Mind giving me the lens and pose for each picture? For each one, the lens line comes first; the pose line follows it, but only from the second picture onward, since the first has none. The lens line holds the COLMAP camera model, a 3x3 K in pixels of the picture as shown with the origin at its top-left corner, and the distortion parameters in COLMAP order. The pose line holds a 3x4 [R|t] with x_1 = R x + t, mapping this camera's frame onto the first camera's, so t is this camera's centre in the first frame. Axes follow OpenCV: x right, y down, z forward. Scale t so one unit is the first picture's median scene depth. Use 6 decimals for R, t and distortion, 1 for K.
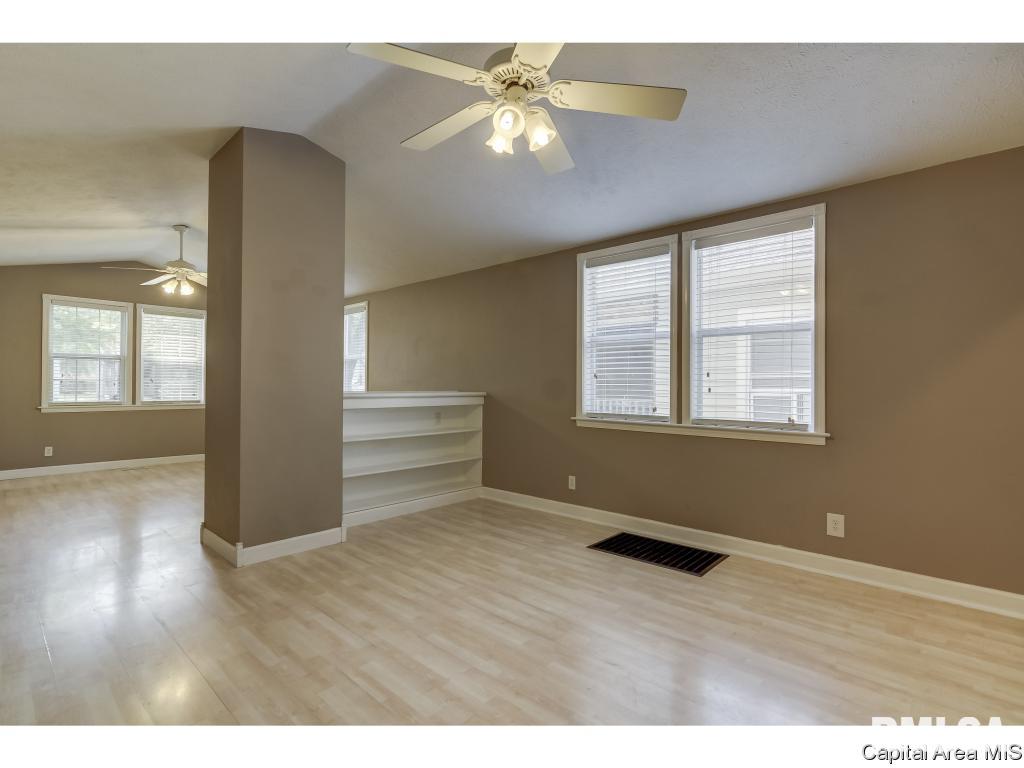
lens RADIAL K [[496.4, 0, 512.0], [0, 496.4, 383.3], [0, 0, 1]] dist [-0.003324, 0.005922]
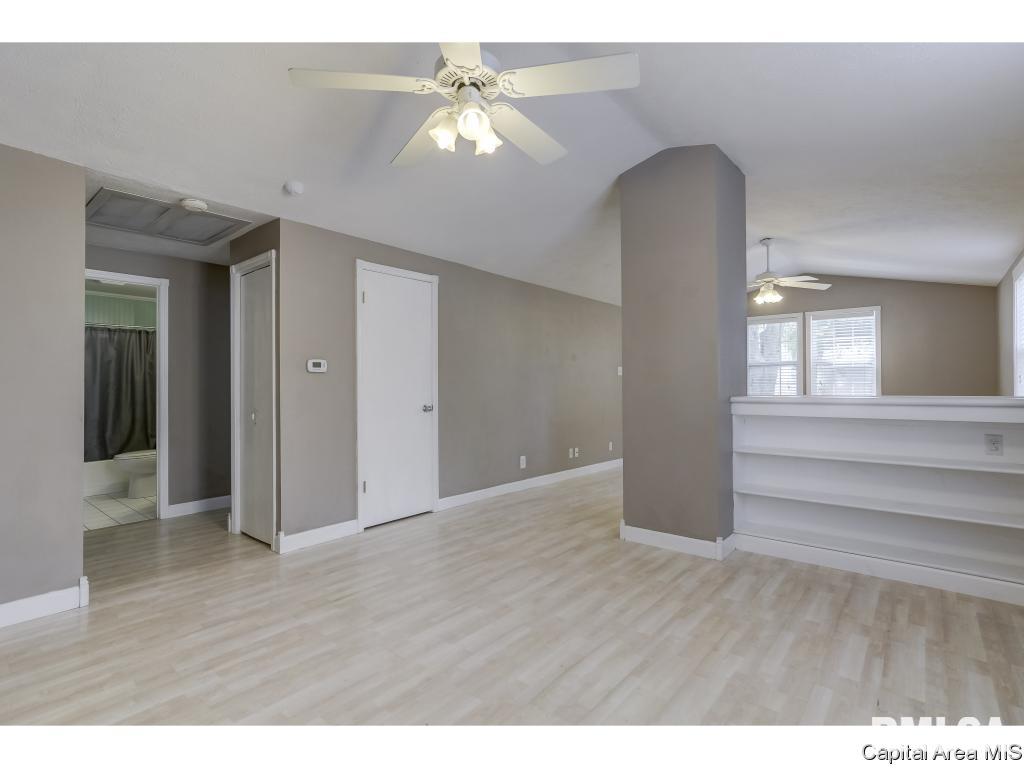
lens RADIAL K [[496.4, 0, 506.5], [0, 496.4, 381.1], [0, 0, 1]] dist [-0.003324, 0.005922]
pose [[0.035447, -0.020127, -0.999169, 0.647868], [0.009849, 0.999756, -0.019790, 0.007089], [0.999323, -0.009139, 0.035637, 0.675401]]
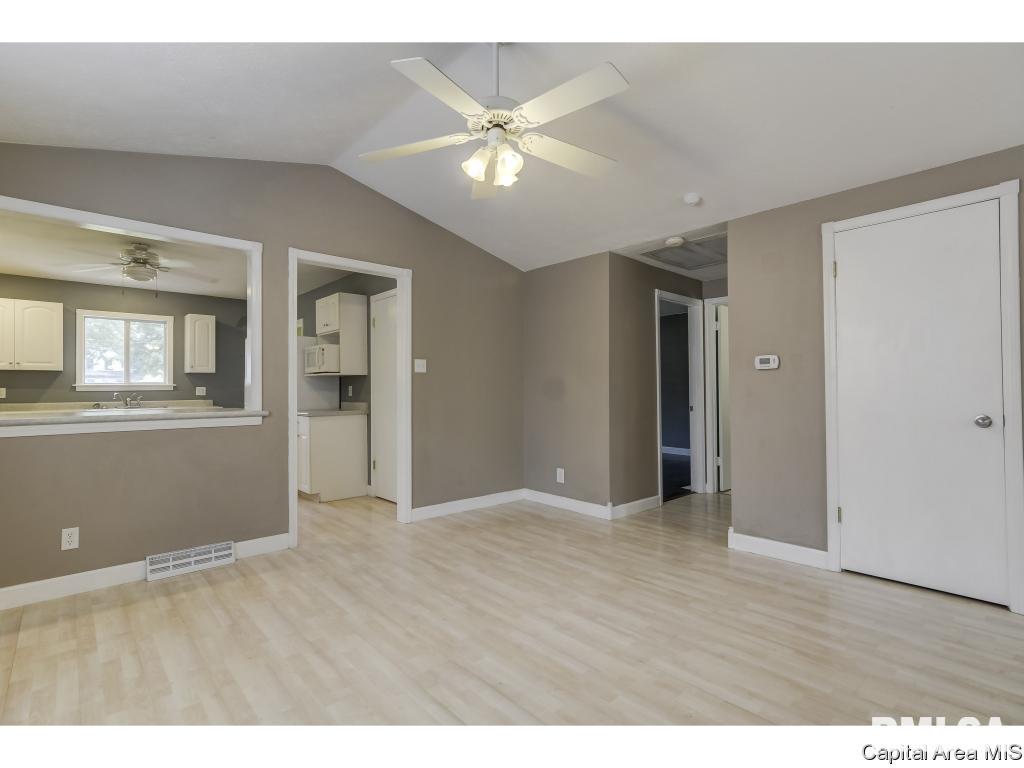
lens RADIAL K [[496.4, 0, 513.2], [0, 496.4, 383.8], [0, 0, 1]] dist [-0.003324, 0.005922]
pose [[-0.996077, -0.001002, 0.088487, -0.084384], [-0.002364, 0.999880, -0.015288, 0.007518], [-0.088462, -0.015438, -0.995960, 1.389349]]
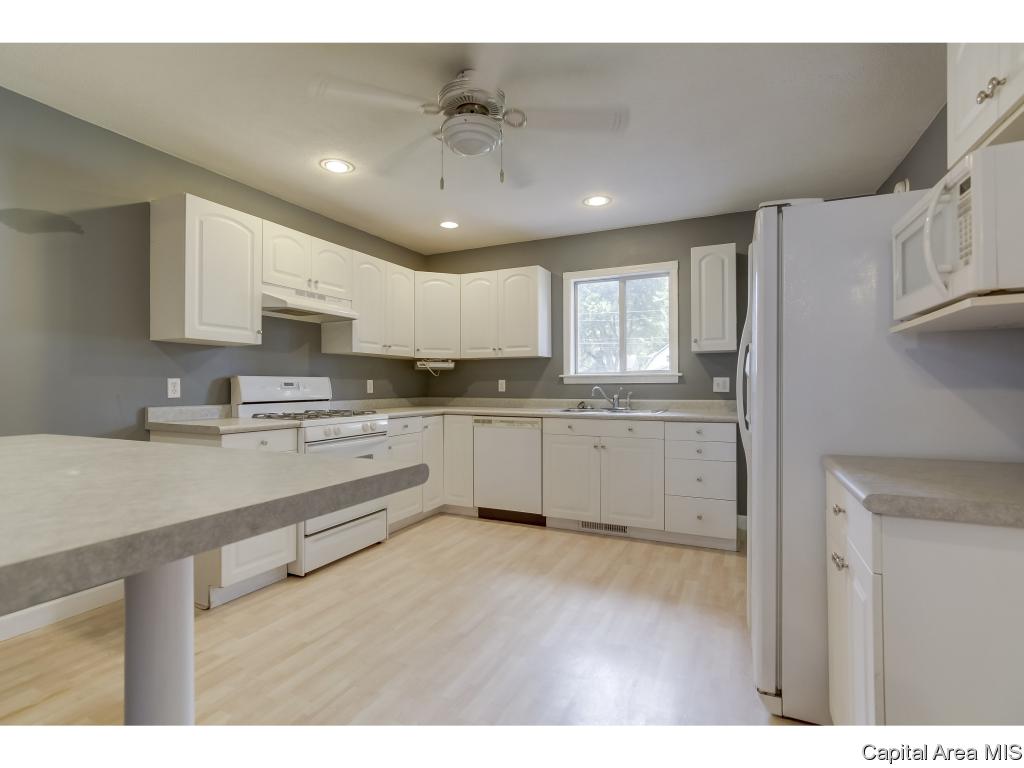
lens RADIAL K [[496.4, 0, 505.7], [0, 496.4, 381.6], [0, 0, 1]] dist [-0.003324, 0.005922]
pose [[-0.293468, -0.002743, 0.955965, 0.467638], [-0.003396, 0.999993, 0.001826, 0.001737], [-0.955963, -0.002711, -0.293475, 0.183525]]
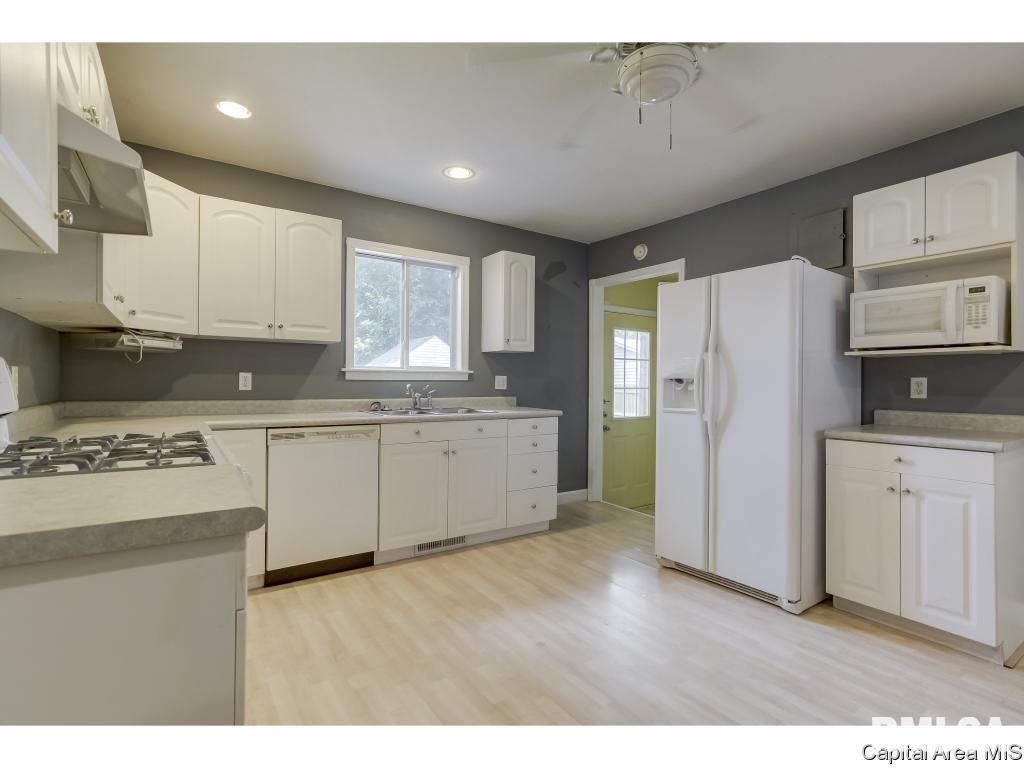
lens RADIAL K [[496.4, 0, 511.7], [0, 496.4, 382.6], [0, 0, 1]] dist [-0.003324, 0.005922]
pose [[-0.974471, -0.015949, 0.223946, 1.179883], [-0.017002, 0.999852, -0.002772, 0.013079], [-0.223869, -0.006509, -0.974598, 0.609349]]
